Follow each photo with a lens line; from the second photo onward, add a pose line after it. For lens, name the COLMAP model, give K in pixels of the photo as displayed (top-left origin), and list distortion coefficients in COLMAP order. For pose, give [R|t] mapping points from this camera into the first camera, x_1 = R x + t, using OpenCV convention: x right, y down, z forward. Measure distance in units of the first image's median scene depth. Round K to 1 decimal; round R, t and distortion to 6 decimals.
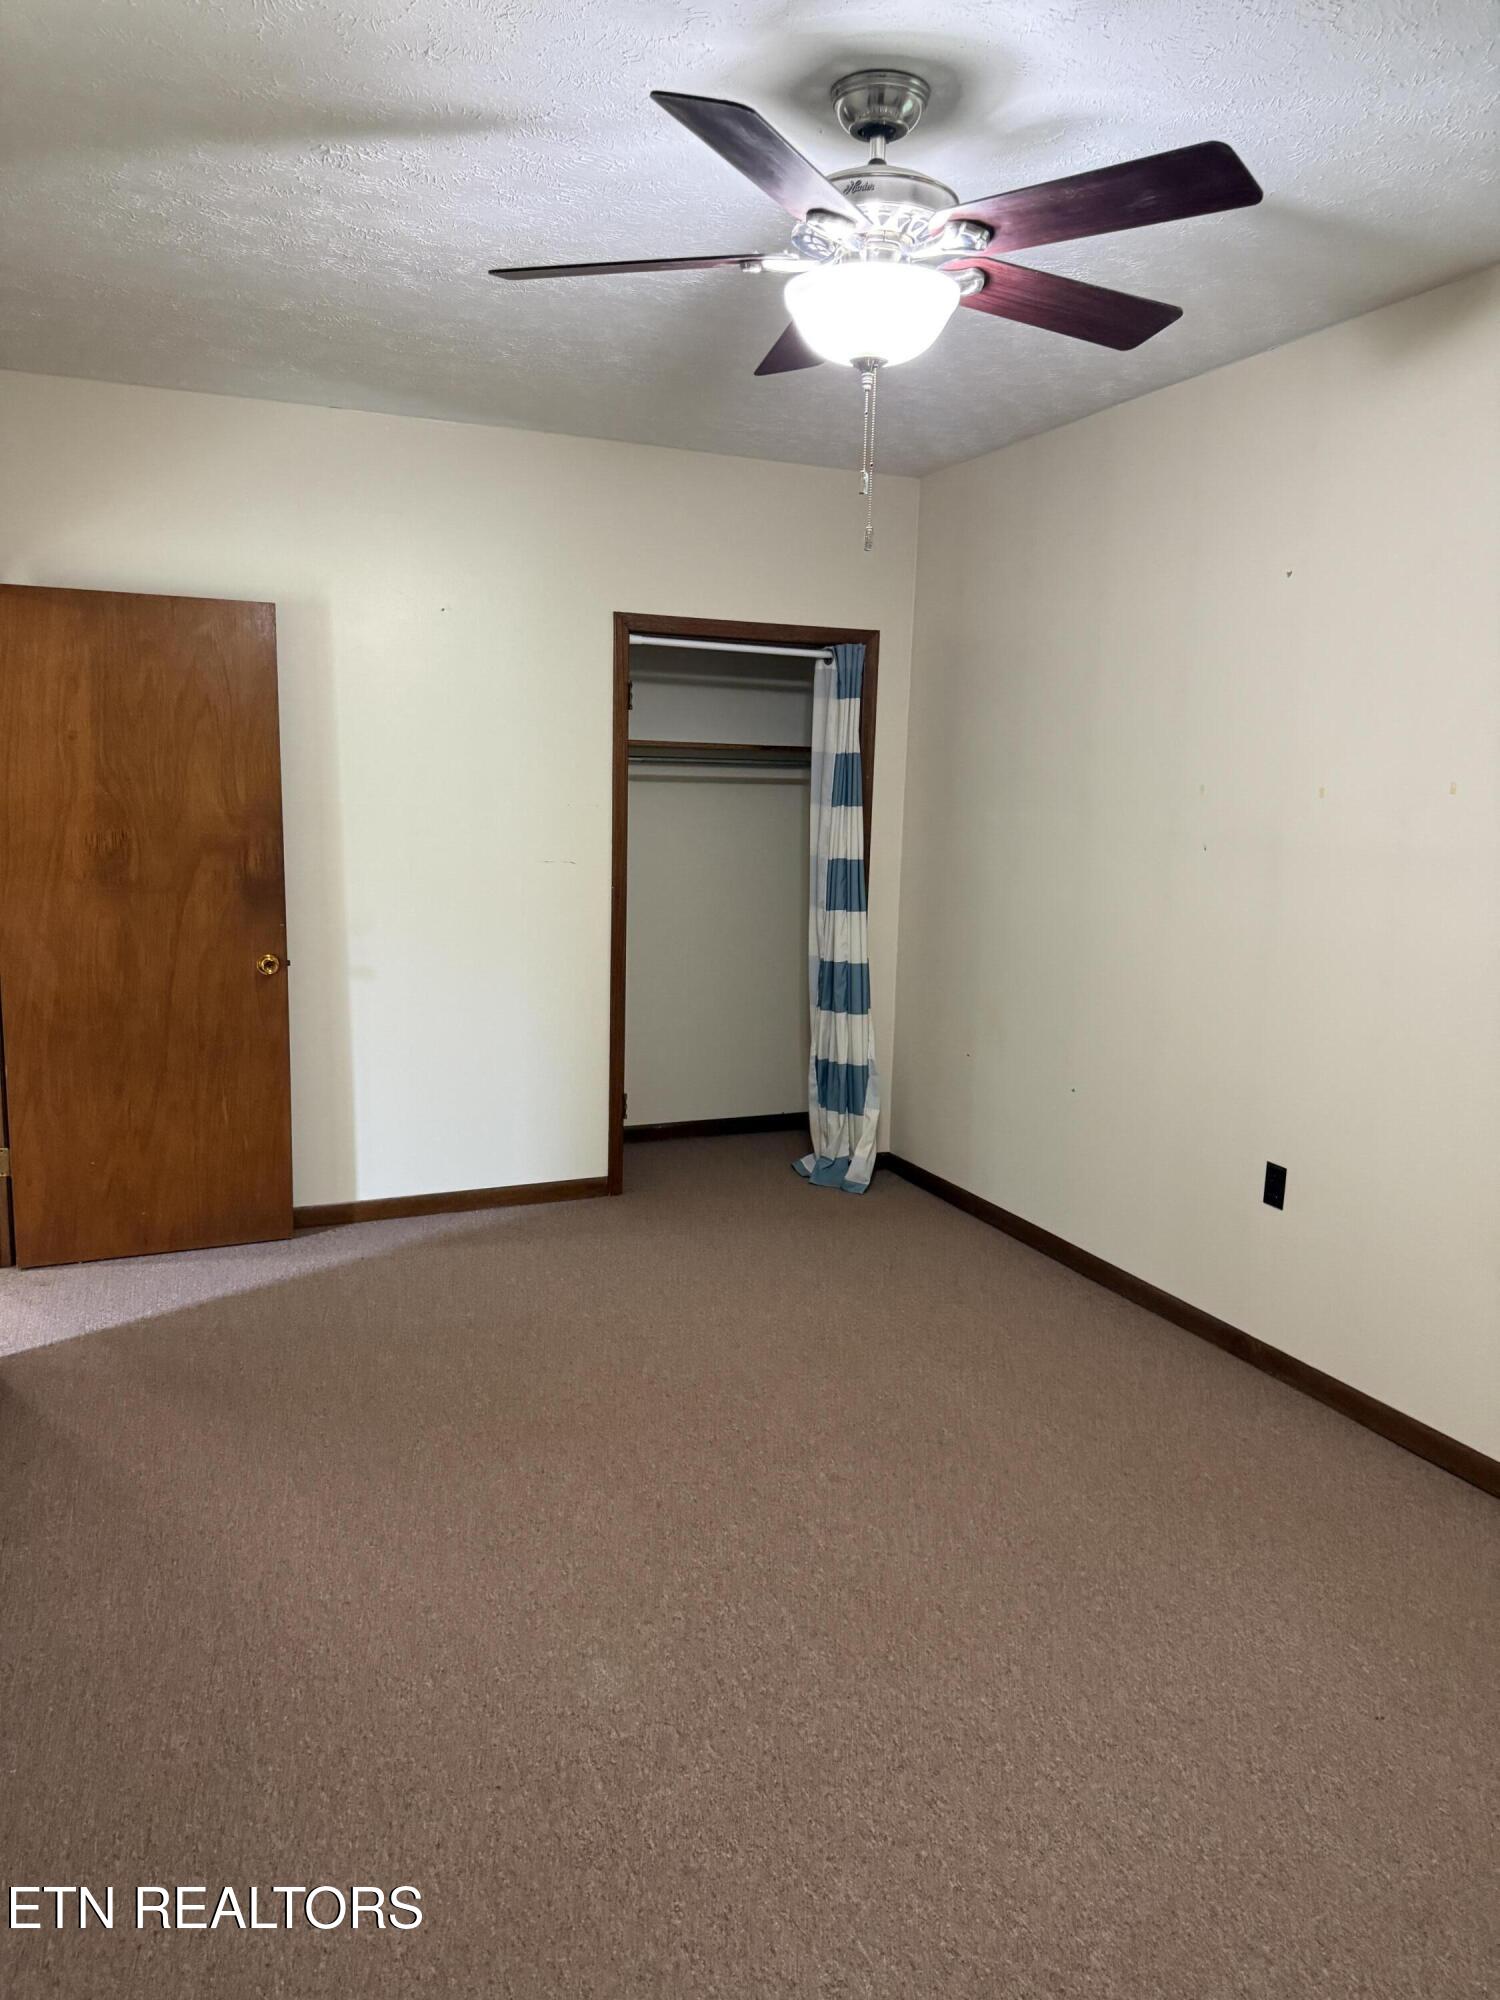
lens RADIAL K [[1403.8, 0, 744.1], [0, 1403.8, 990.2], [0, 0, 1]] dist [0.032972, -0.035330]
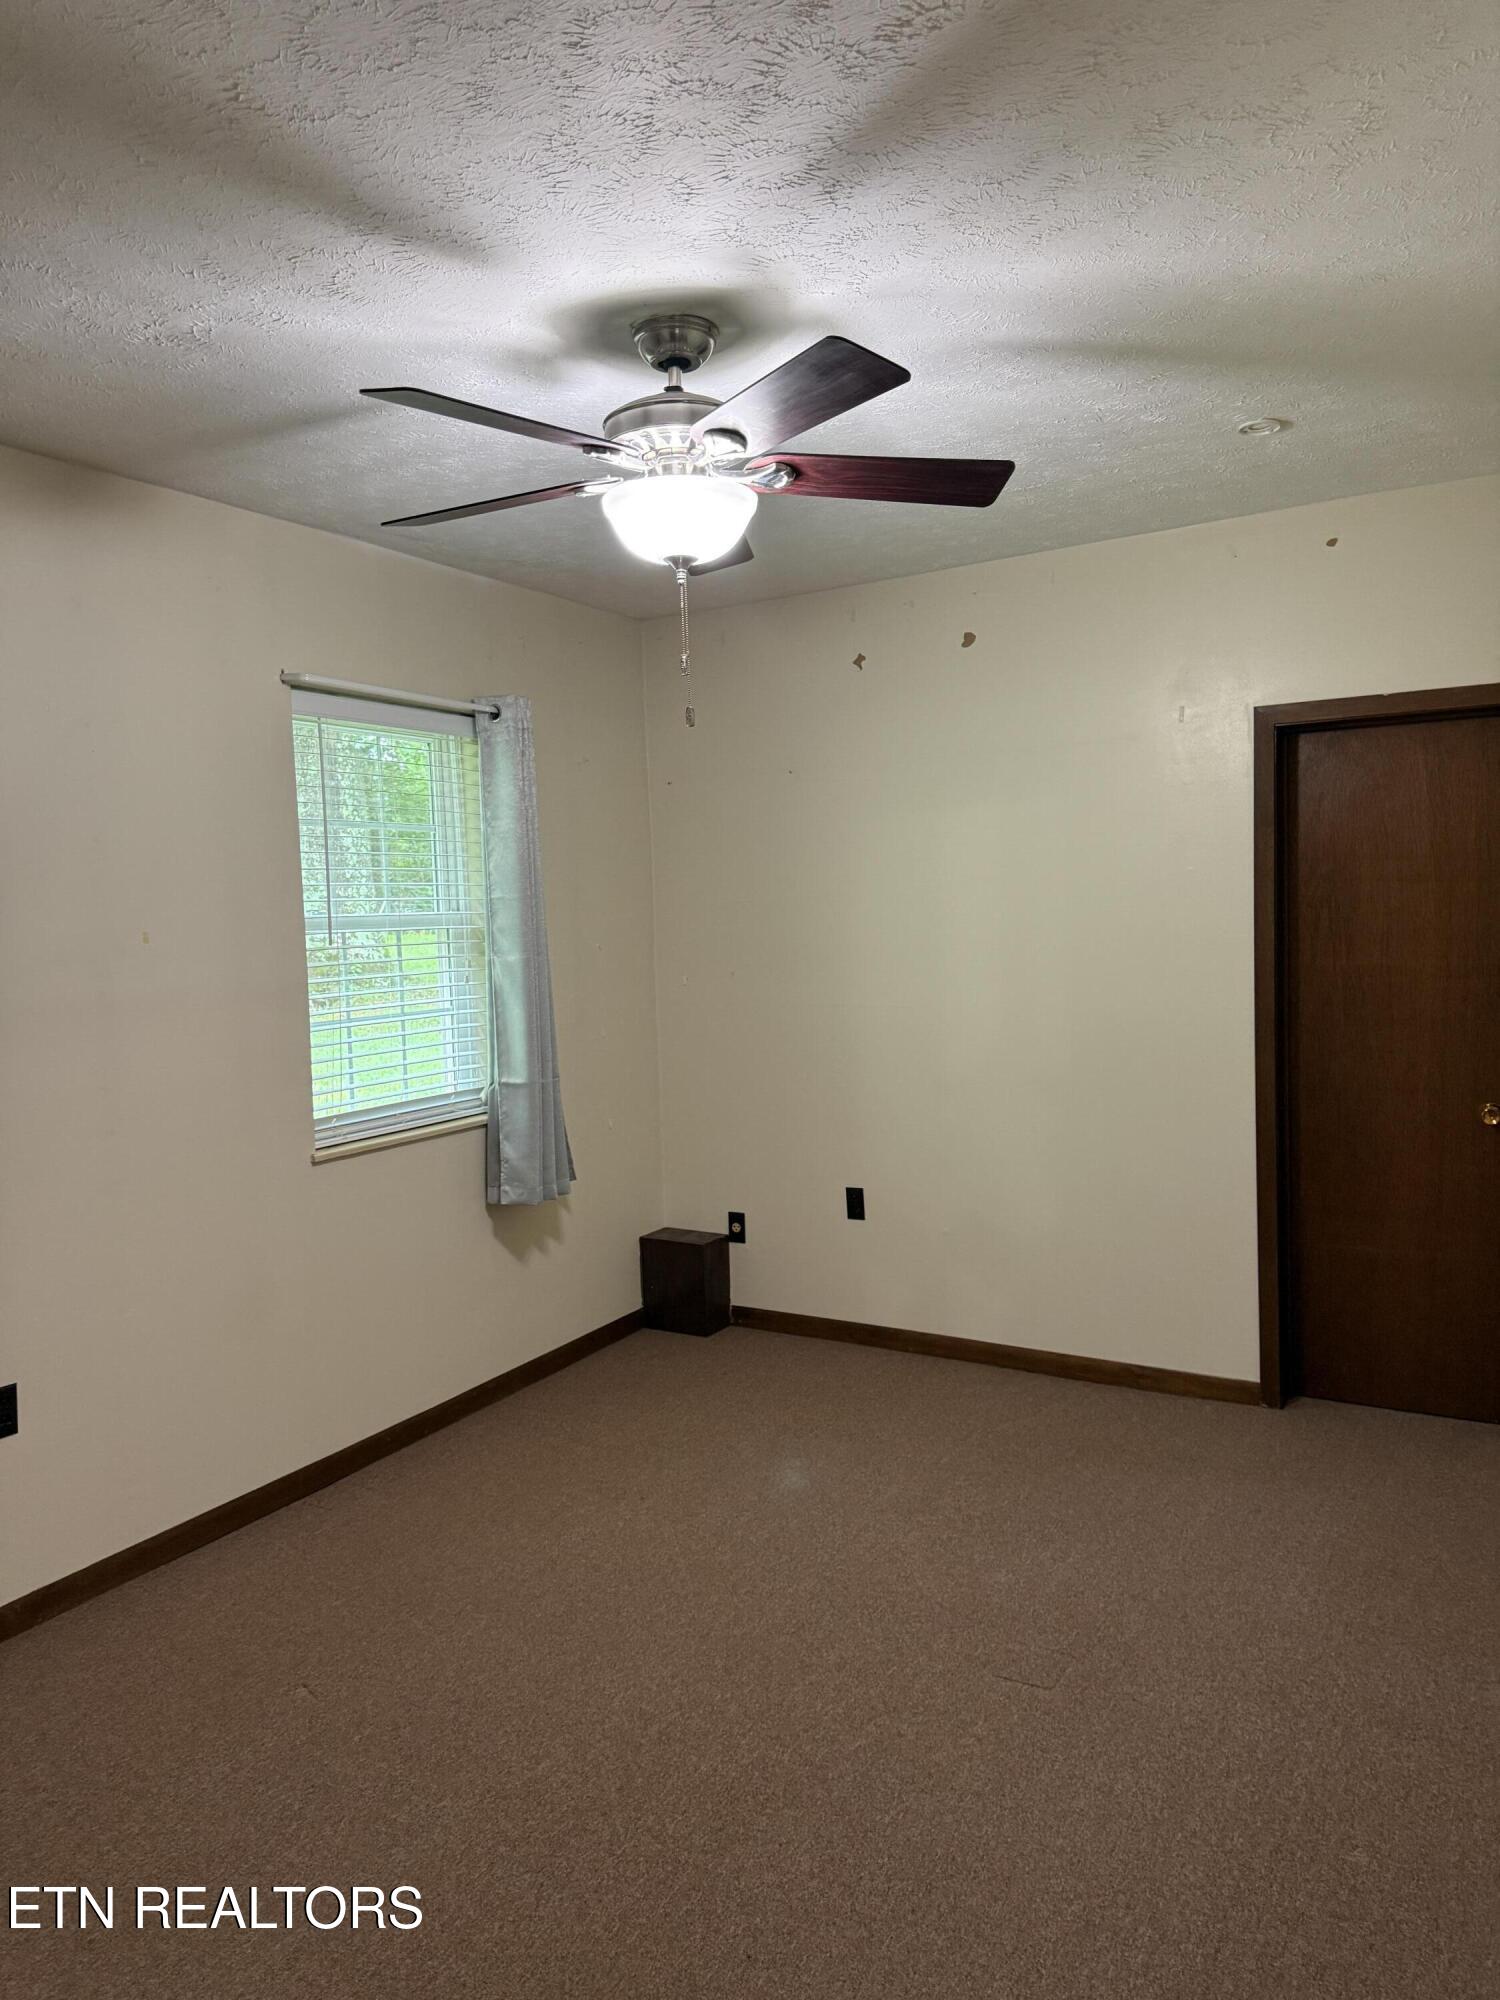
lens RADIAL K [[1403.8, 0, 744.1], [0, 1403.8, 990.2], [0, 0, 1]] dist [0.032972, -0.035330]
pose [[-0.588259, -0.053980, 0.806869, -0.904431], [0.144382, 0.974727, 0.170474, -0.309559], [-0.795679, 0.216780, -0.565599, 1.751765]]
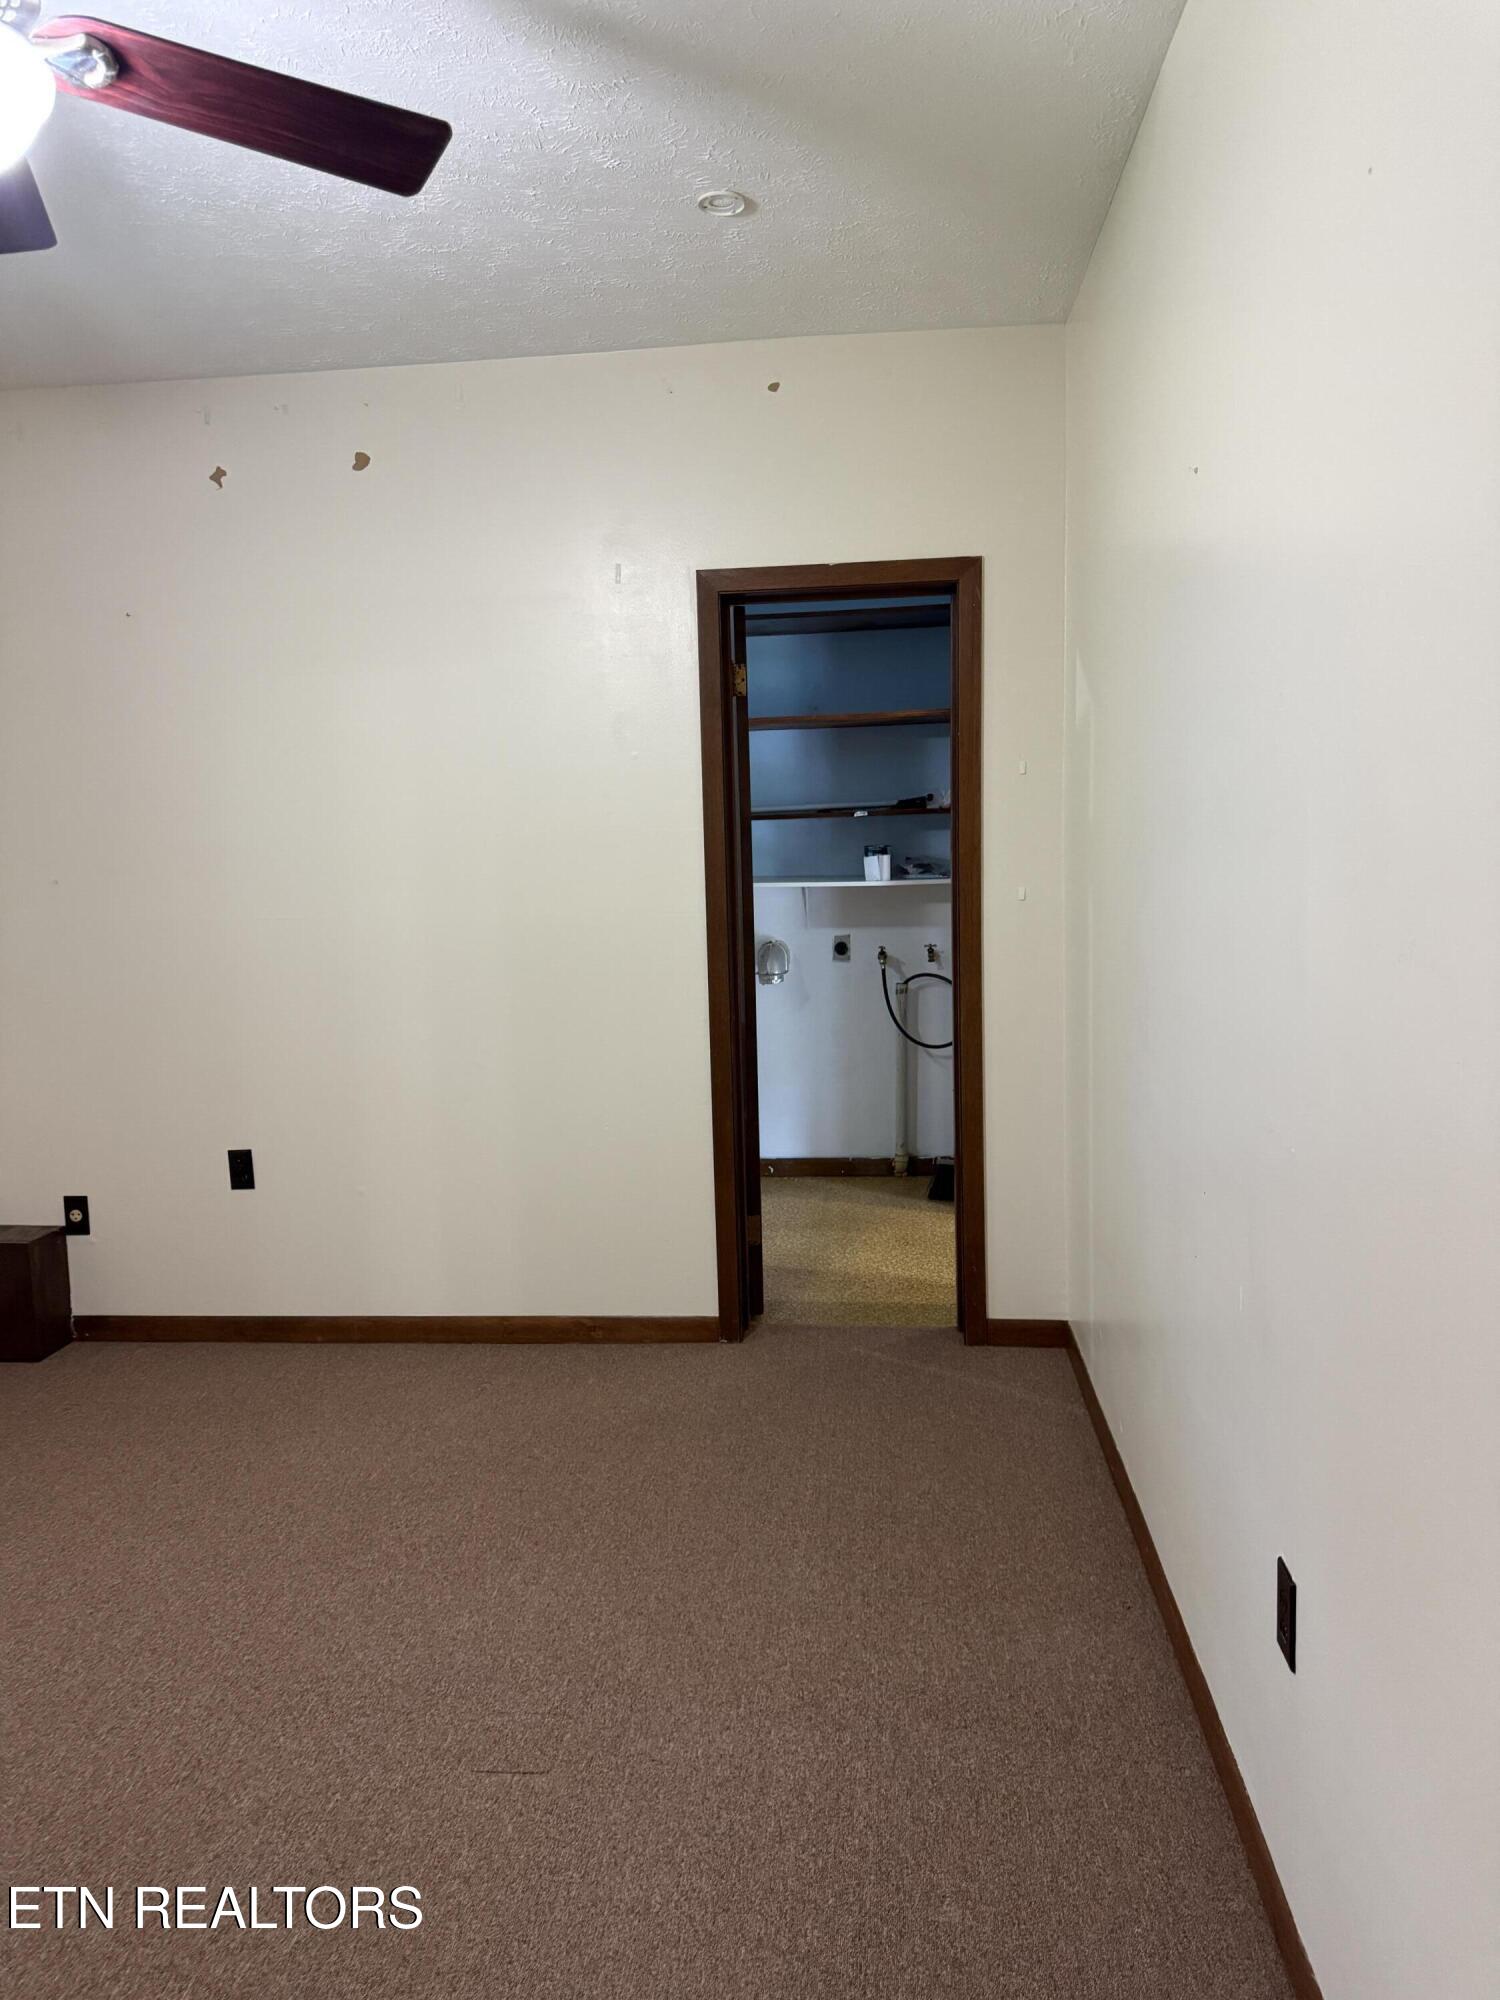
lens RADIAL K [[1403.8, 0, 744.1], [0, 1403.8, 990.2], [0, 0, 1]] dist [0.032972, -0.035330]
pose [[-0.876943, -0.054839, 0.477456, -0.642921], [0.080951, 0.962419, 0.259223, -0.209636], [-0.473728, 0.265975, -0.839547, 1.571407]]
